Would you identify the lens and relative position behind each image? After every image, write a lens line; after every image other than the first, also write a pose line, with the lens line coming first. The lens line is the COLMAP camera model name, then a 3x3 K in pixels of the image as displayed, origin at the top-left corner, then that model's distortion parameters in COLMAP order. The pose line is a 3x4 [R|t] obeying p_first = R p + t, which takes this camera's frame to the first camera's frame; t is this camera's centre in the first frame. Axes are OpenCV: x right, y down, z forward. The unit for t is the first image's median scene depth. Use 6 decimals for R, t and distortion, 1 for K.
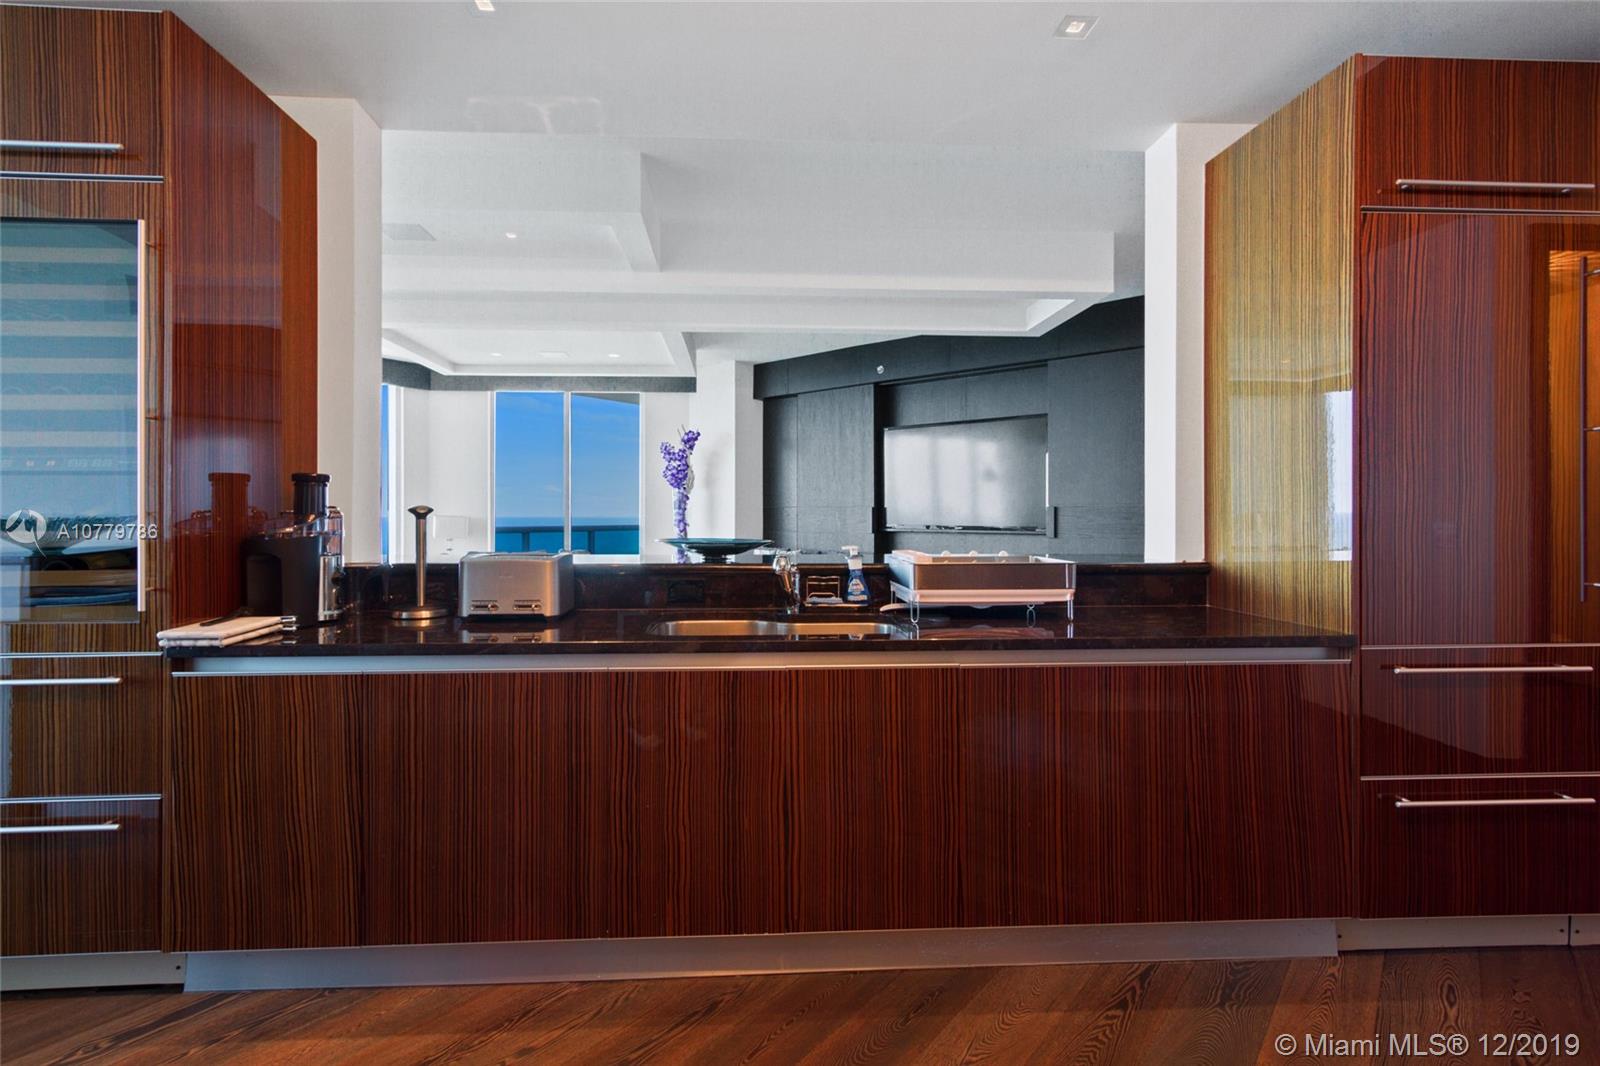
lens RADIAL K [[756.7, 0, 796.0], [0, 756.7, 503.7], [0, 0, 1]] dist [0.002677, 0.000553]
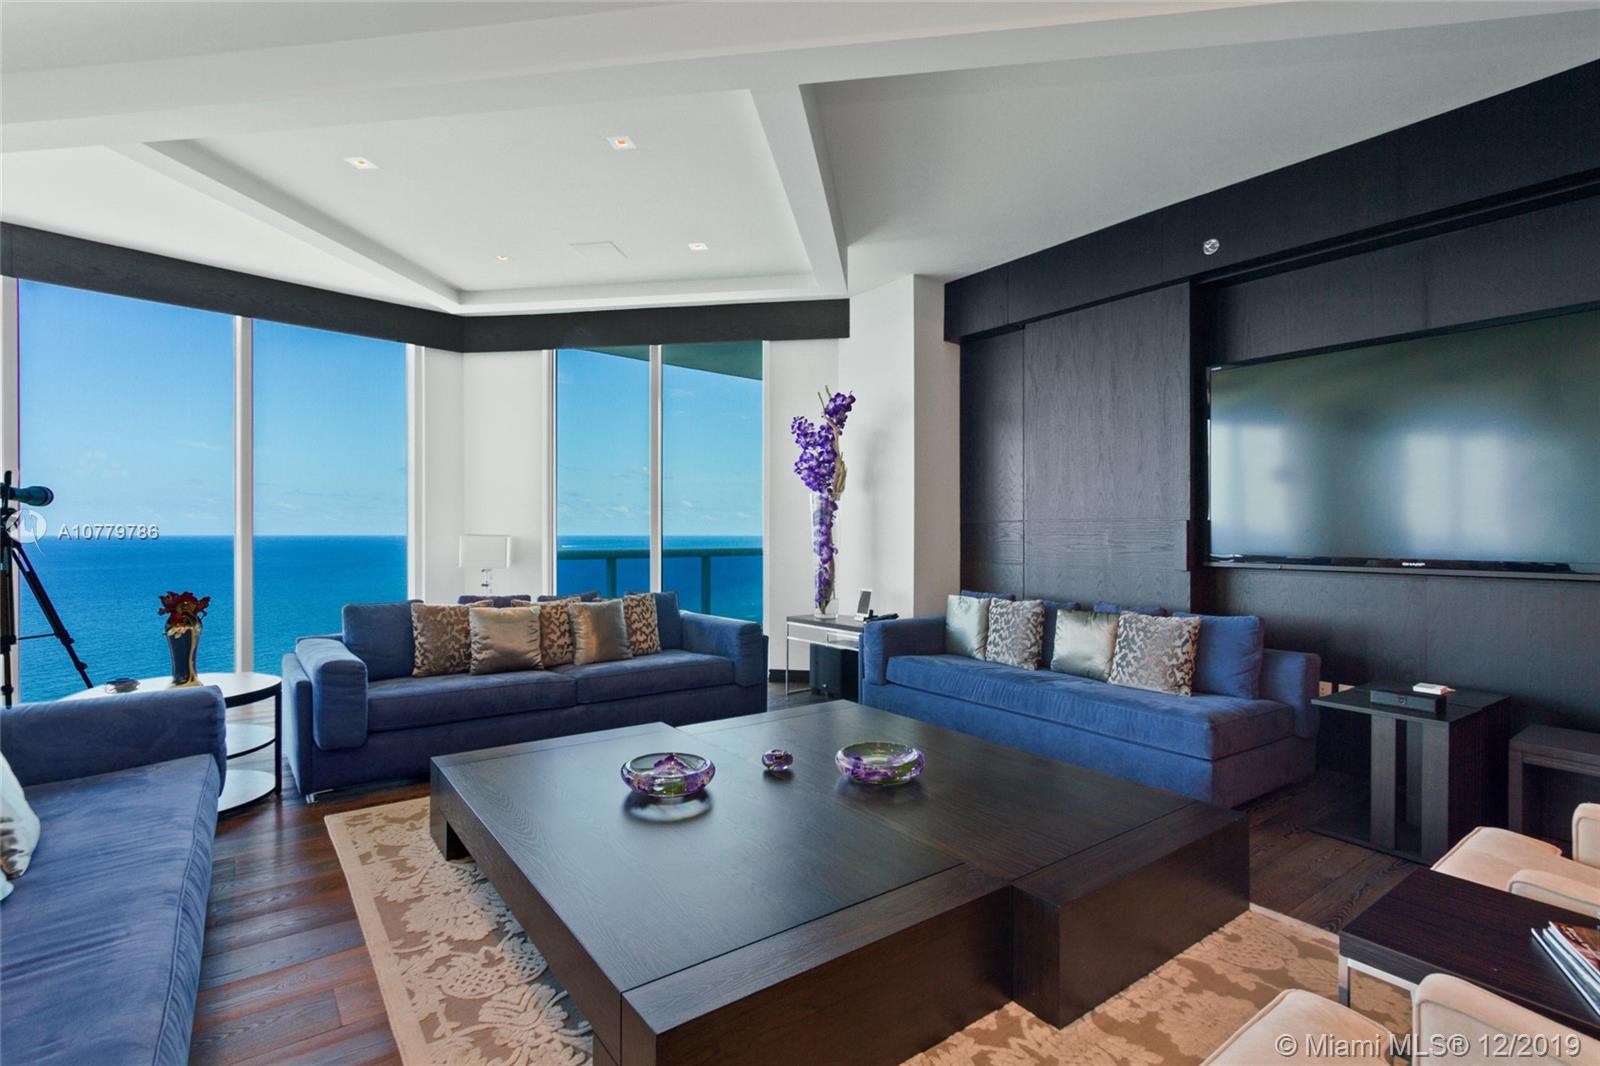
lens RADIAL K [[756.7, 0, 796.0], [0, 756.7, 503.7], [0, 0, 1]] dist [0.002677, 0.000553]
pose [[0.977242, -0.005274, -0.212062, -0.045677], [0.000744, 0.999770, -0.021434, 0.003132], [0.212127, 0.020788, 0.977021, 0.405373]]
